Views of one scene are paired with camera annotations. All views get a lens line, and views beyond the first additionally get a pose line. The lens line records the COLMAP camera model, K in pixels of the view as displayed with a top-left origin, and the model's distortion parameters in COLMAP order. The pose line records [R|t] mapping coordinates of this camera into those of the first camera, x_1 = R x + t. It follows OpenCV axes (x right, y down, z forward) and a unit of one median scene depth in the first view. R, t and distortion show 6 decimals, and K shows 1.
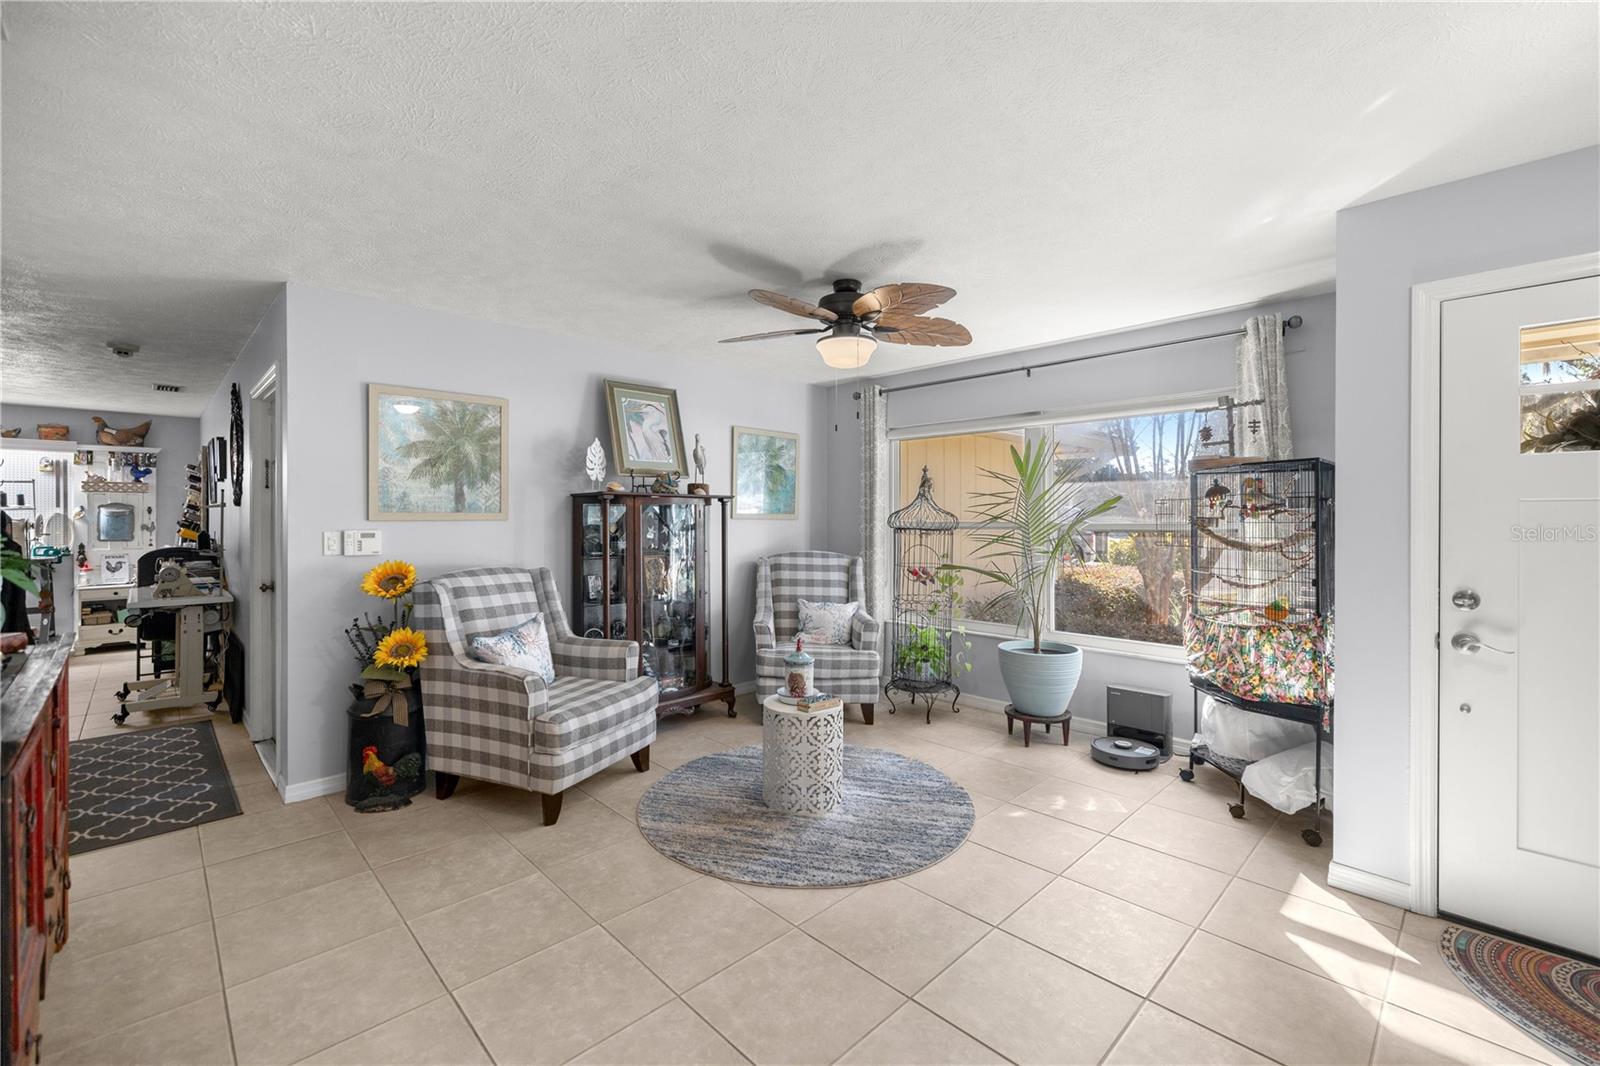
lens RADIAL K [[669.6, 0, 793.6], [0, 669.6, 525.7], [0, 0, 1]] dist [-0.000435, 0.000109]
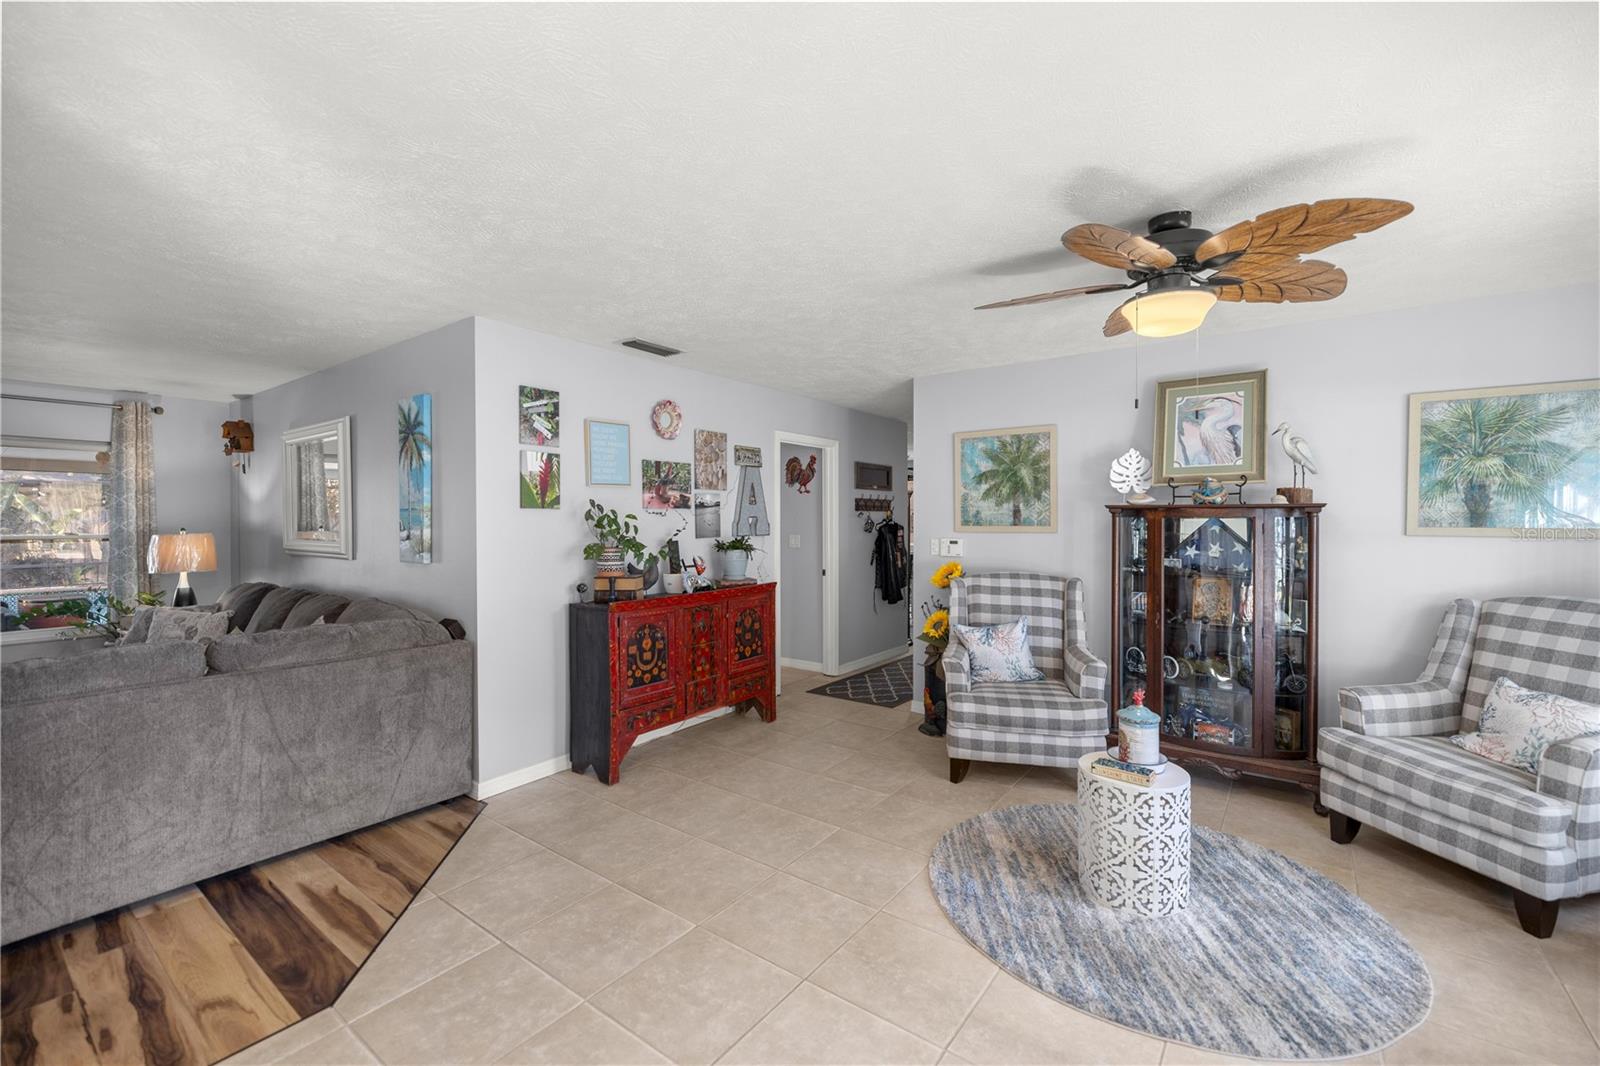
lens RADIAL K [[669.6, 0, 793.6], [0, 669.6, 525.7], [0, 0, 1]] dist [-0.000435, 0.000109]
pose [[0.154828, 0.007404, -0.987914, 0.690594], [-0.012253, 0.999909, 0.005574, -0.023458], [0.987865, 0.011242, 0.154905, 0.444965]]
